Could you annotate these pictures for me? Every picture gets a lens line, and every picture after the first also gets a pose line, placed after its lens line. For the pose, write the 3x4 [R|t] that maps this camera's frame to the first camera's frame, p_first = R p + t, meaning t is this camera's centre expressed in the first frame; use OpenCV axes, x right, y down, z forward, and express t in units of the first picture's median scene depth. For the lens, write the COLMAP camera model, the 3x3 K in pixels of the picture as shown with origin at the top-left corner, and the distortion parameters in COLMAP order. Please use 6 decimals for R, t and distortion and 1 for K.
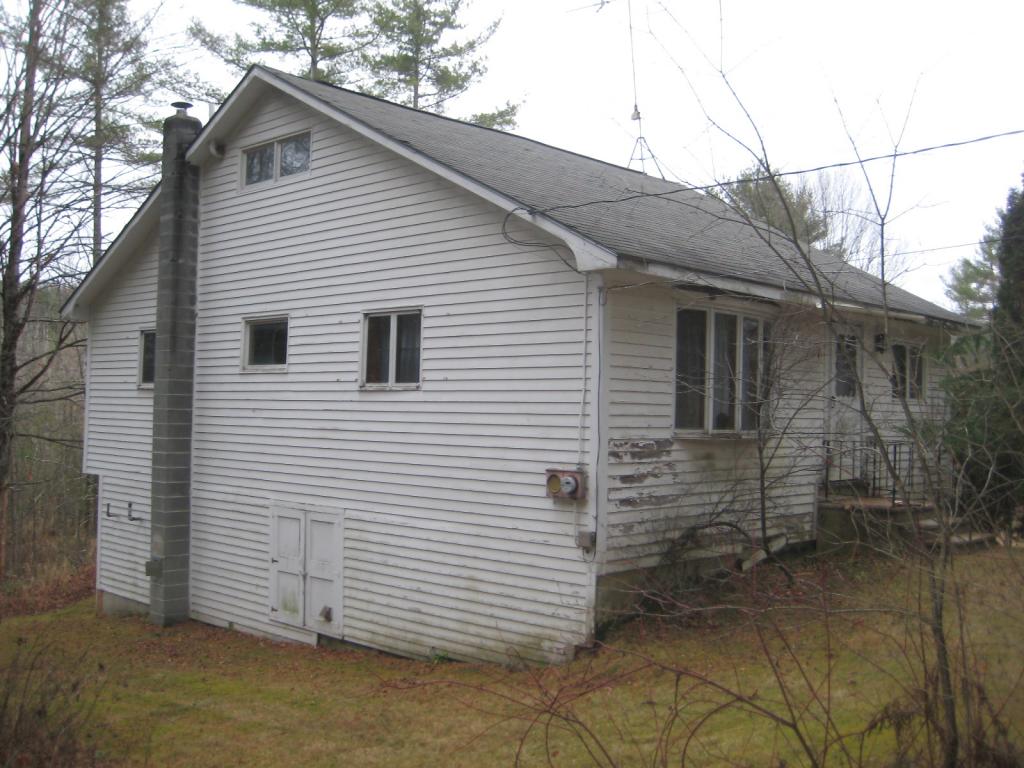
lens RADIAL K [[1052.5, 0, 512.0], [0, 1052.5, 384.0], [0, 0, 1]] dist [-0.113040, 0.017696]
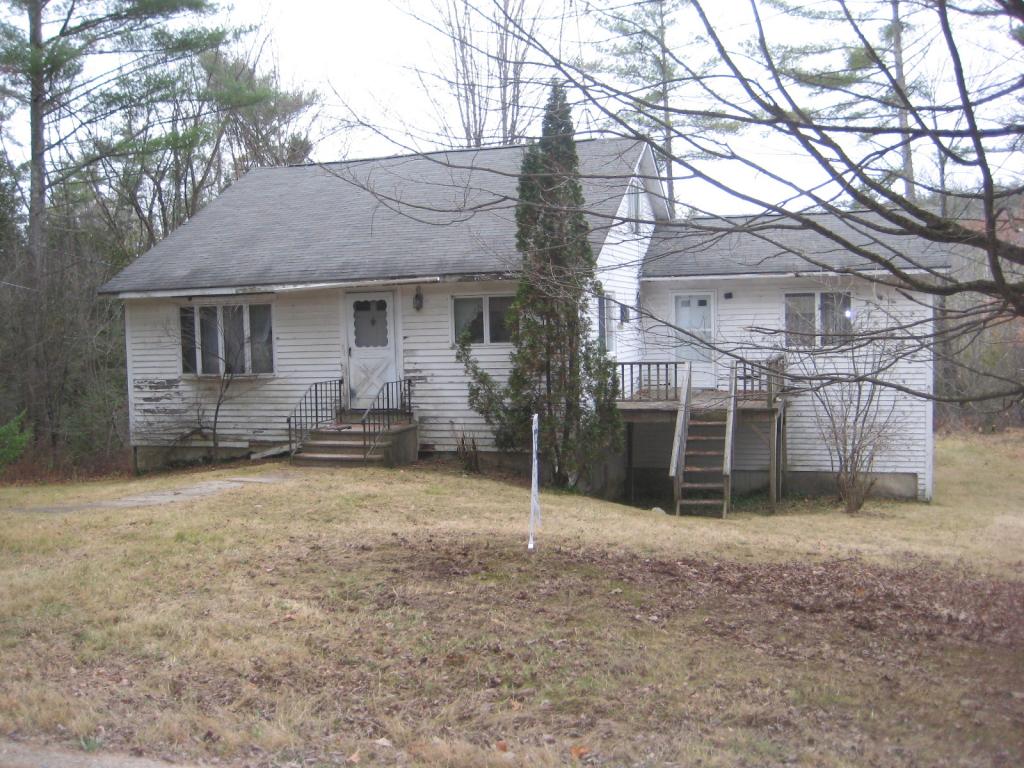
lens RADIAL K [[1052.5, 0, 512.0], [0, 1052.5, 384.0], [0, 0, 1]] dist [-0.113040, 0.017696]
pose [[0.427509, 0.023277, -0.903711, 2.086038], [0.061588, 0.996596, 0.054805, -0.003118], [0.901911, -0.079088, 0.424620, 0.761305]]
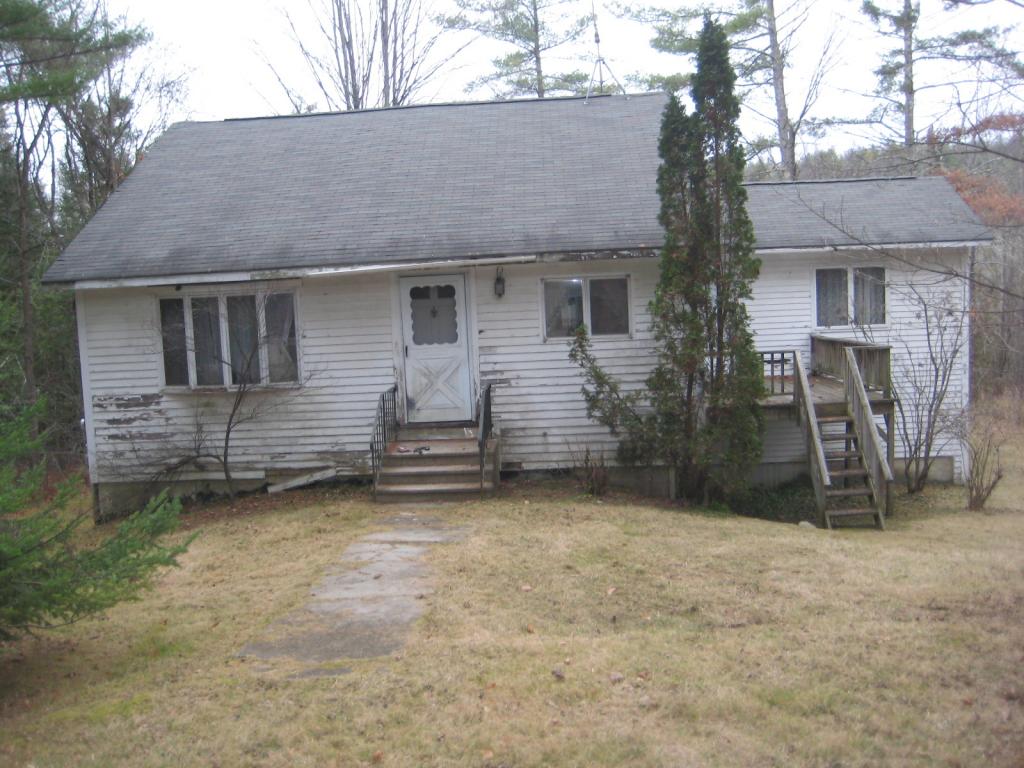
lens RADIAL K [[1052.5, 0, 512.0], [0, 1052.5, 384.0], [0, 0, 1]] dist [-0.113040, 0.017696]
pose [[0.639340, 0.023425, -0.768567, 1.545971], [0.081203, 0.991890, 0.097781, -0.058913], [0.764625, -0.124925, 0.632252, 0.487716]]
